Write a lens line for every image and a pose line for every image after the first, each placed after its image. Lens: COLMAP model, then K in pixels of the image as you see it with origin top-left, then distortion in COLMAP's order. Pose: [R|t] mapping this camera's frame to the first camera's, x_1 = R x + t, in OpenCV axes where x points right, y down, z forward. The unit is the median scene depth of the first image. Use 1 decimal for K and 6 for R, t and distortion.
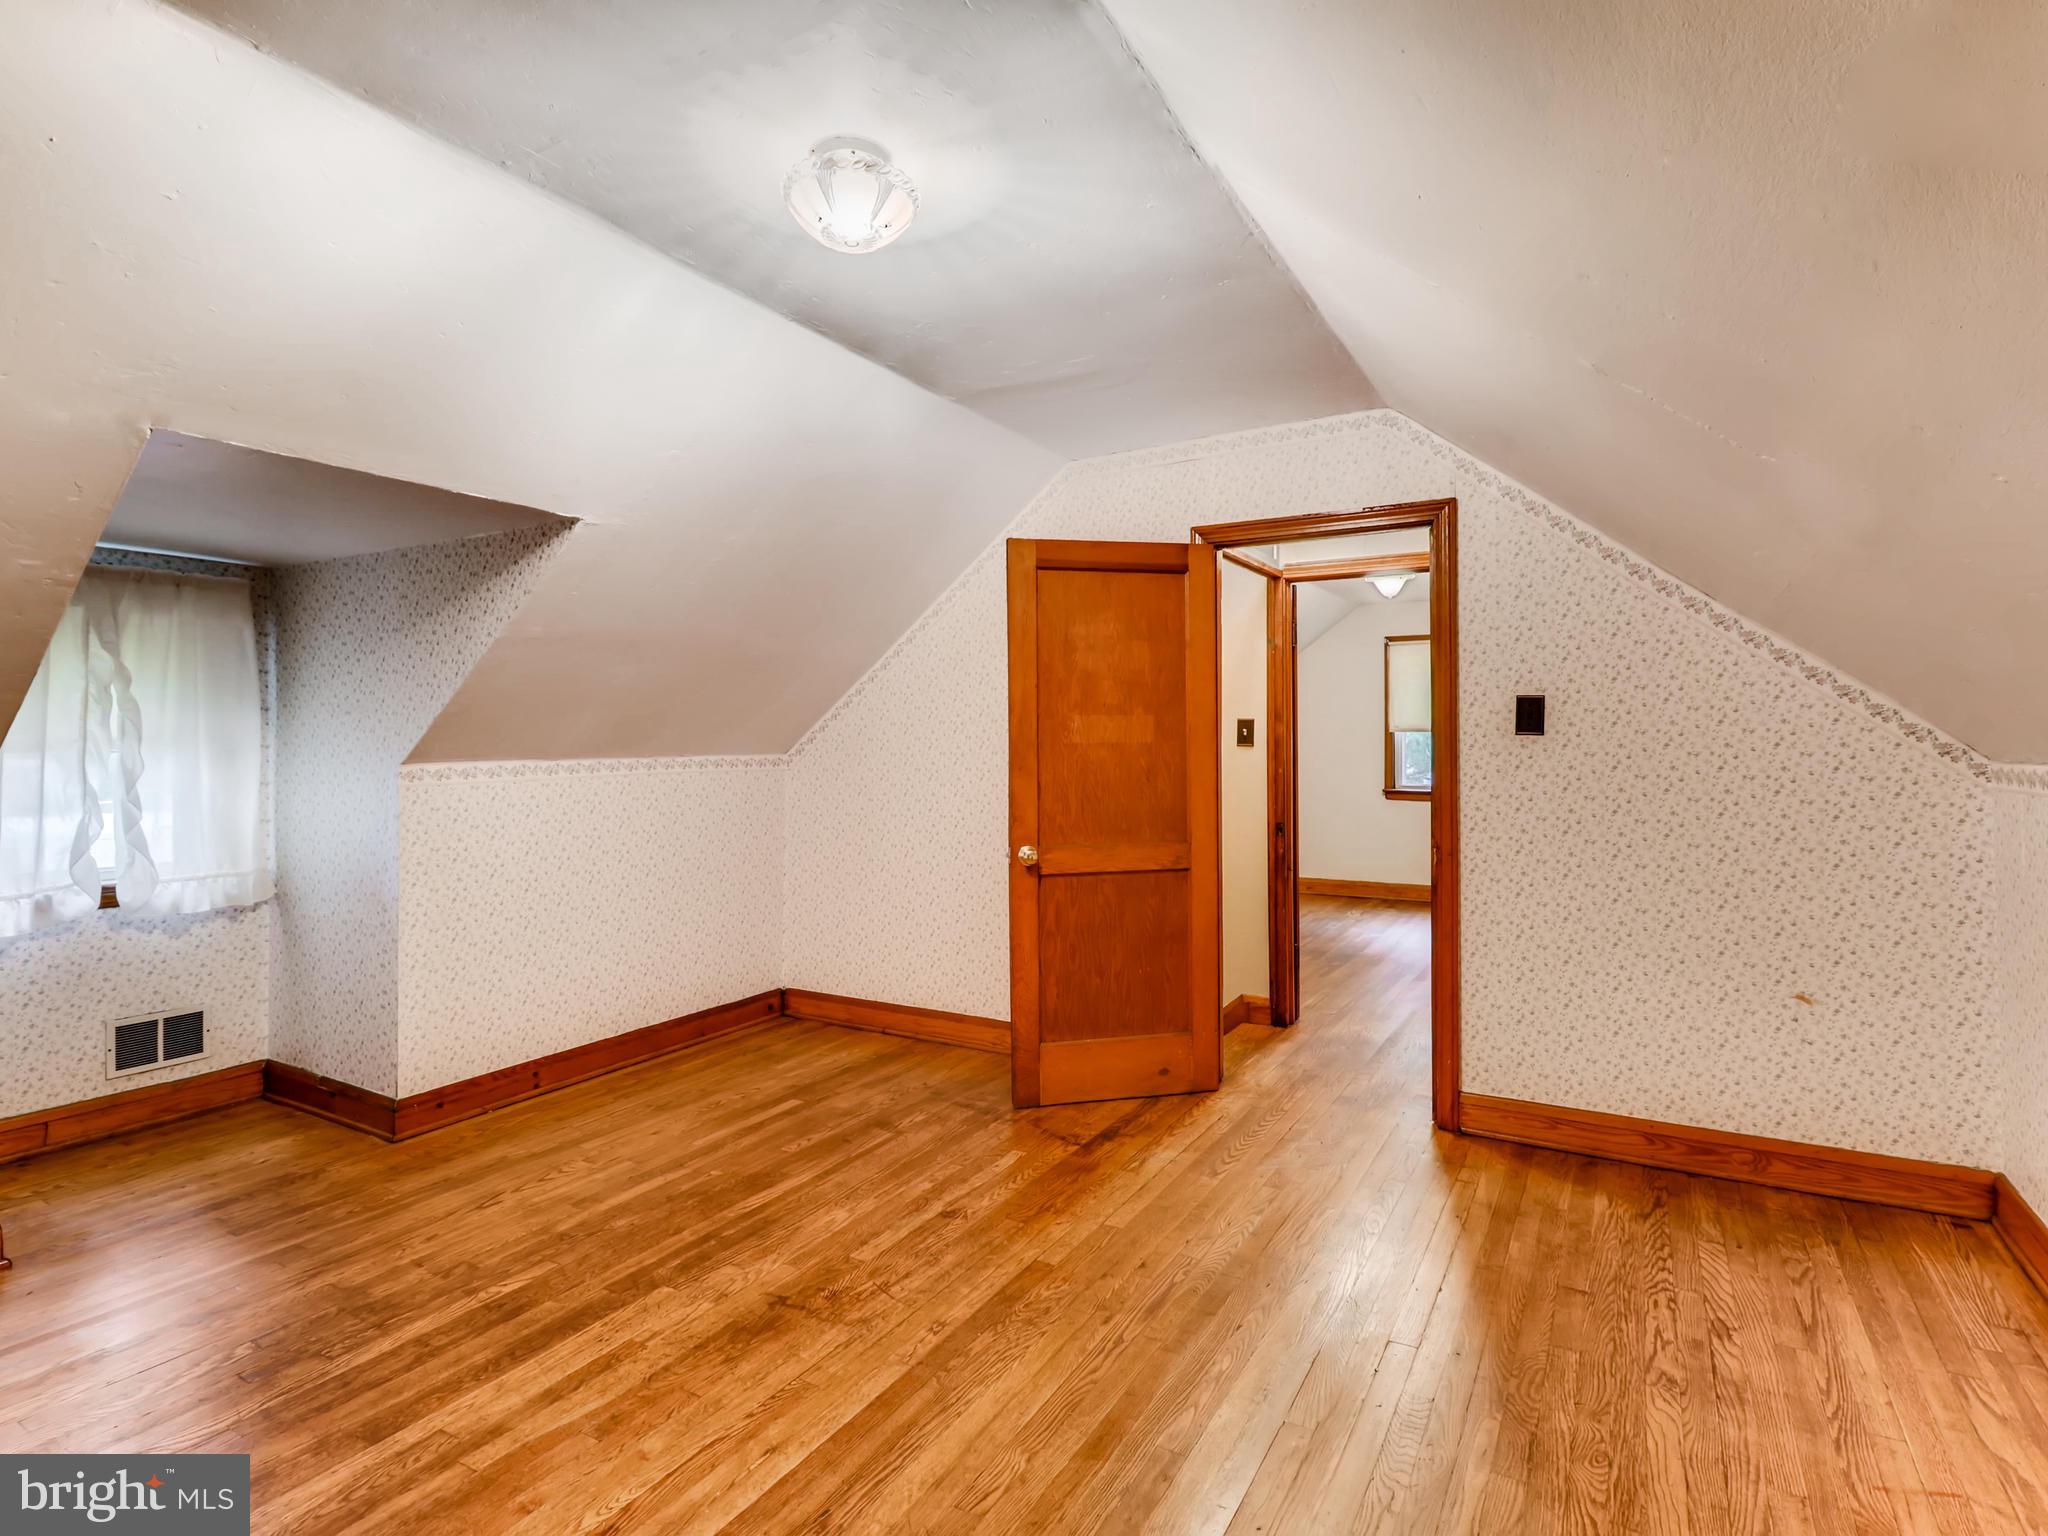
lens RADIAL K [[1055.1, 0, 1024.2], [0, 1055.1, 742.0], [0, 0, 1]] dist [0.027221, -0.022317]
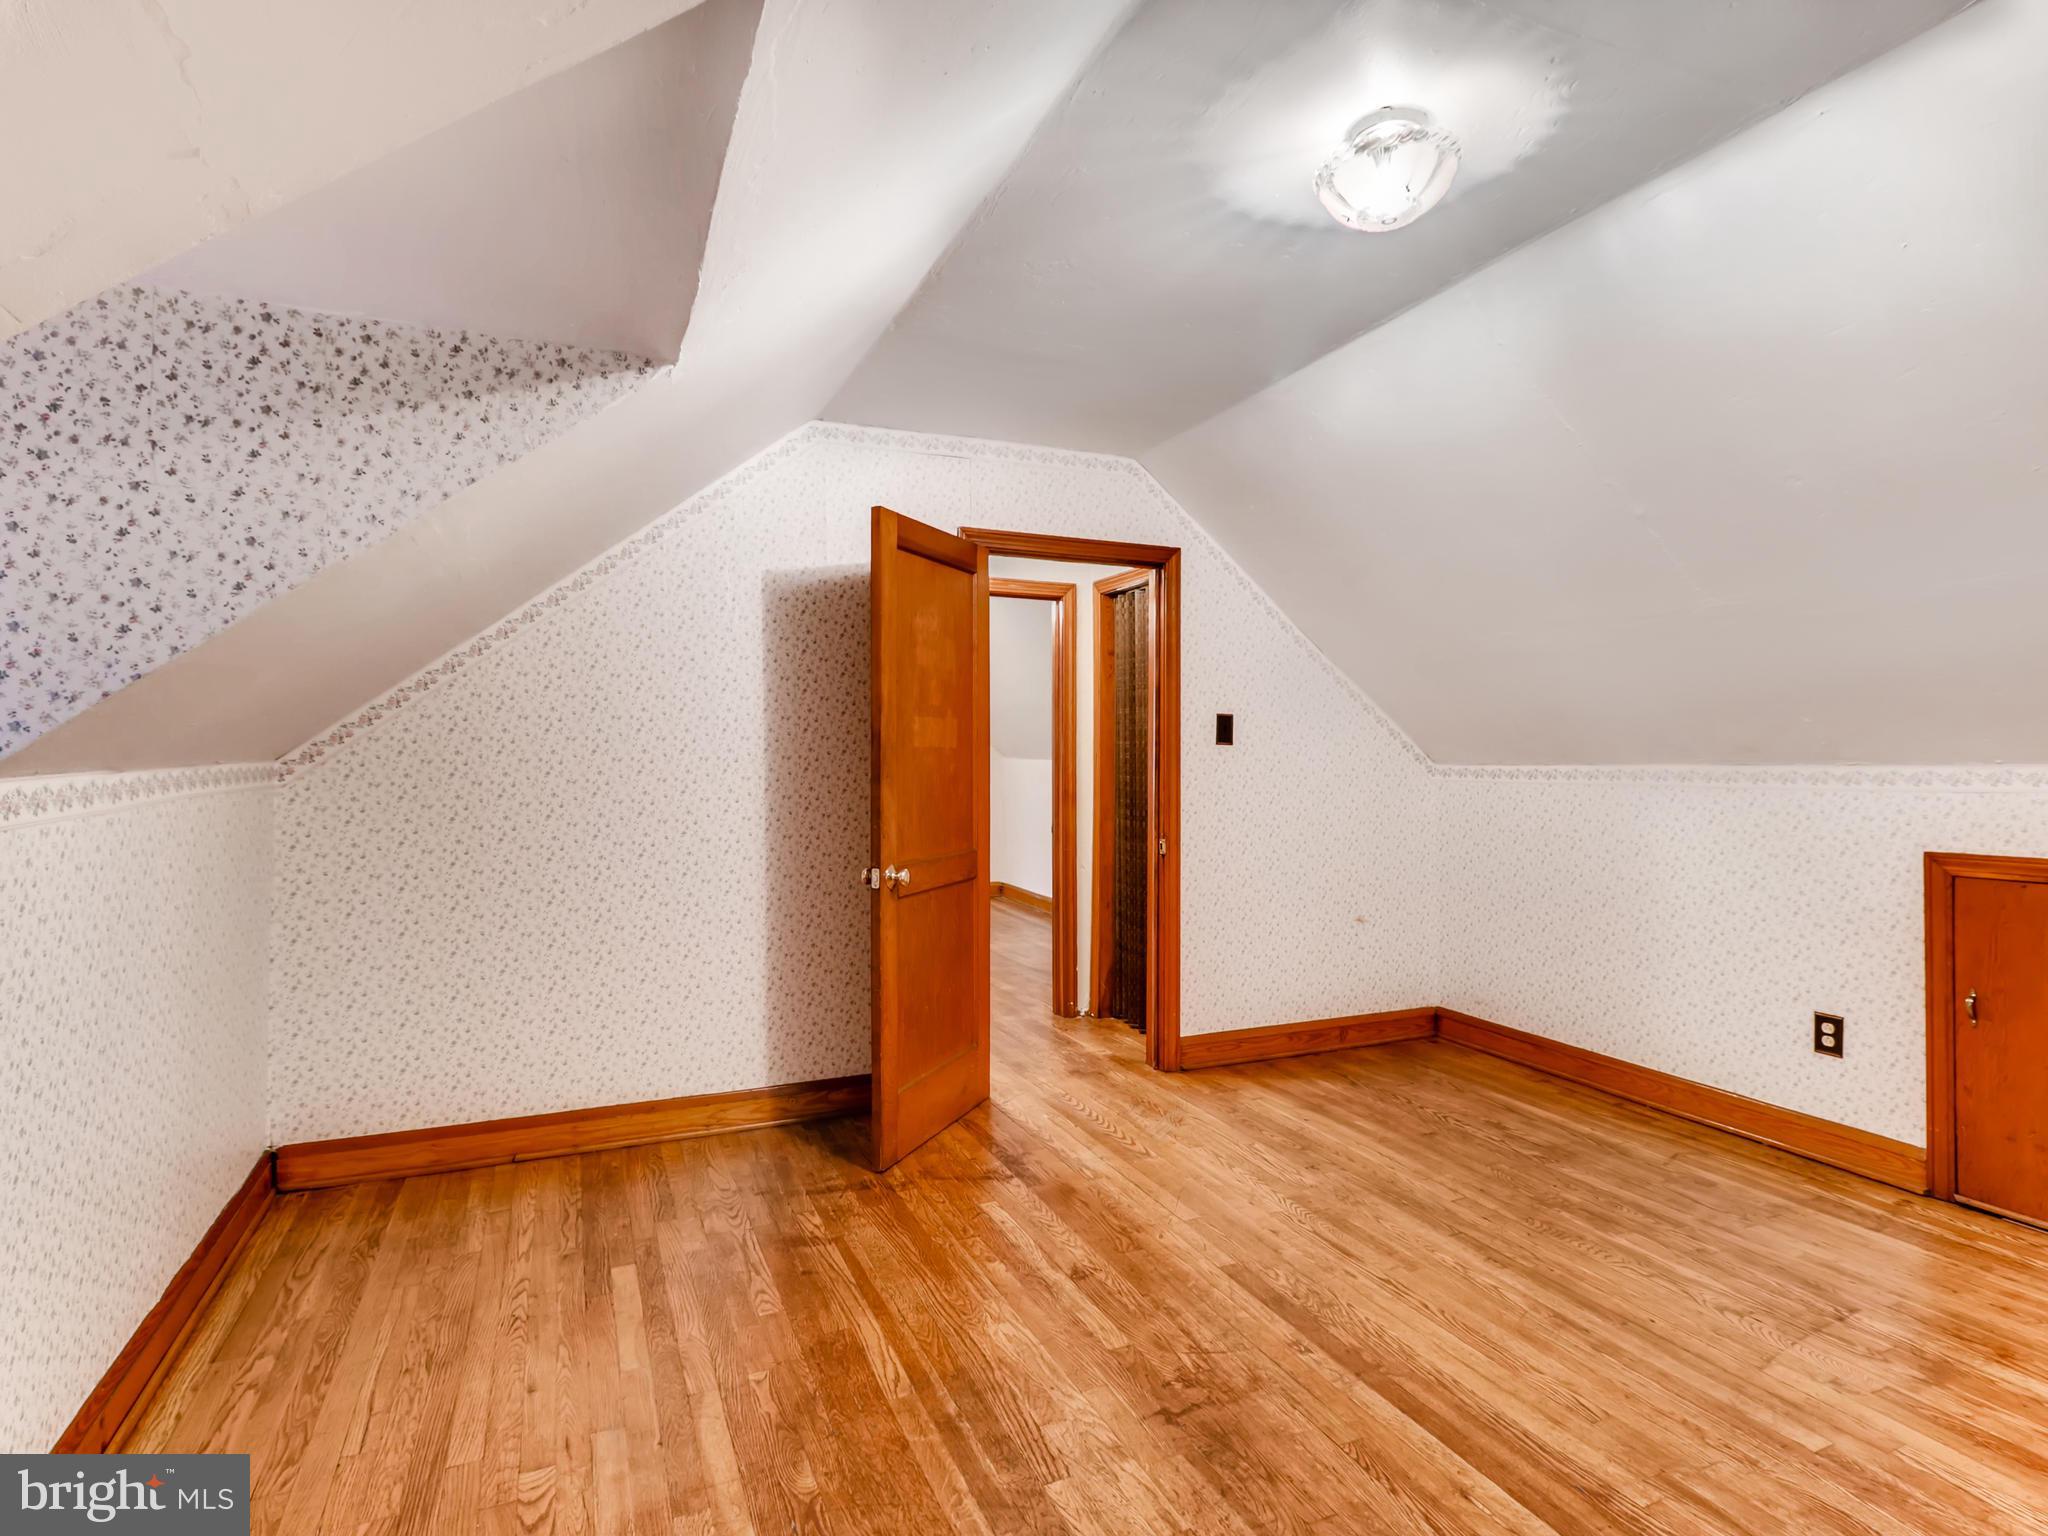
lens RADIAL K [[1071.2, 0, 1038.1], [0, 1071.2, 760.5], [0, 0, 1]] dist [0.023106, -0.016629]
pose [[0.582143, -0.000015, 0.813086, -0.757559], [-0.008219, 0.999949, 0.005903, 0.006572], [-0.813045, -0.010119, 0.582113, 0.461740]]
